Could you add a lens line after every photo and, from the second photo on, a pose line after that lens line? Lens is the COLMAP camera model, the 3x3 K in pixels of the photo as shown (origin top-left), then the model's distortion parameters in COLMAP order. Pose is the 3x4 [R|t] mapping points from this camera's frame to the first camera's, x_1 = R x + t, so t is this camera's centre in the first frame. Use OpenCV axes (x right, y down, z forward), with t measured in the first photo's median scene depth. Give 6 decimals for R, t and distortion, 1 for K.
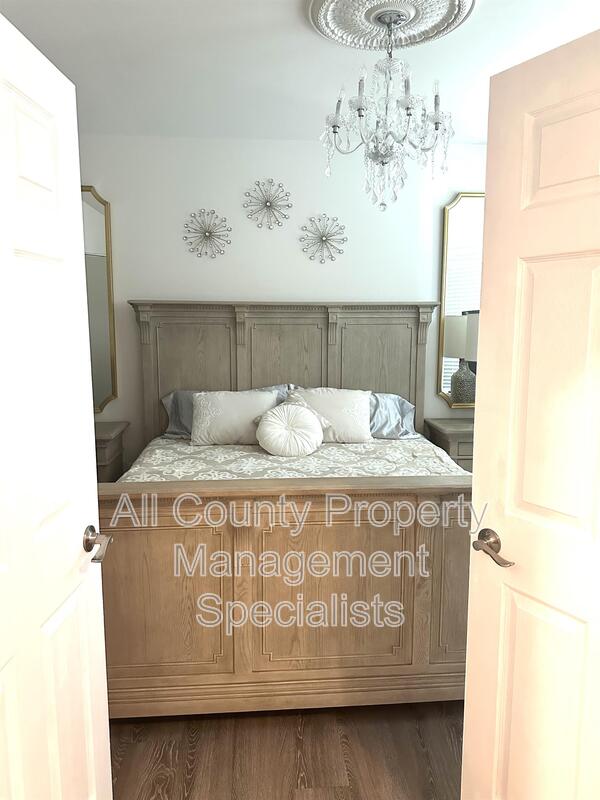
lens RADIAL K [[564.1, 0, 303.8], [0, 564.1, 398.2], [0, 0, 1]] dist [0.060095, -0.069448]
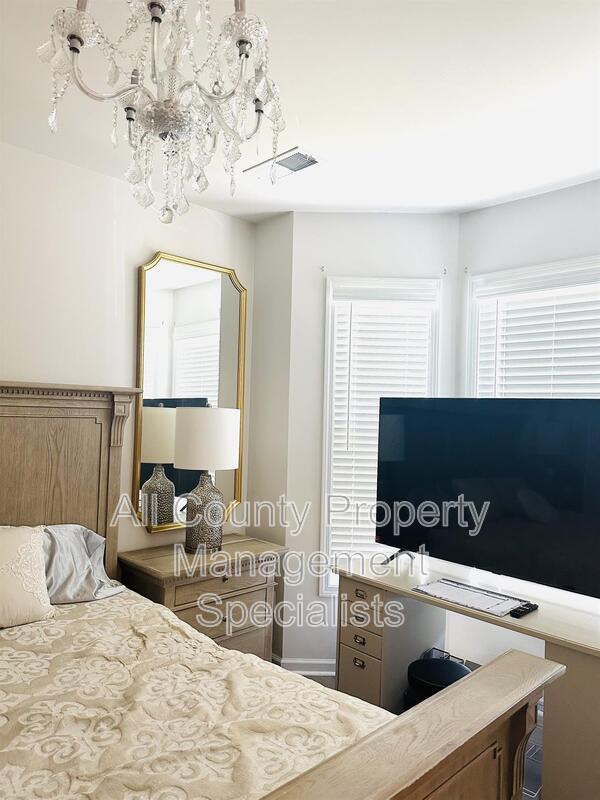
lens RADIAL K [[564.1, 0, 303.8], [0, 564.1, 398.2], [0, 0, 1]] dist [0.060095, -0.069448]
pose [[0.778634, 0.039640, 0.626225, -0.053402], [0.055717, 0.989693, -0.131924, -0.050199], [-0.625000, 0.137612, 0.768400, 0.312433]]
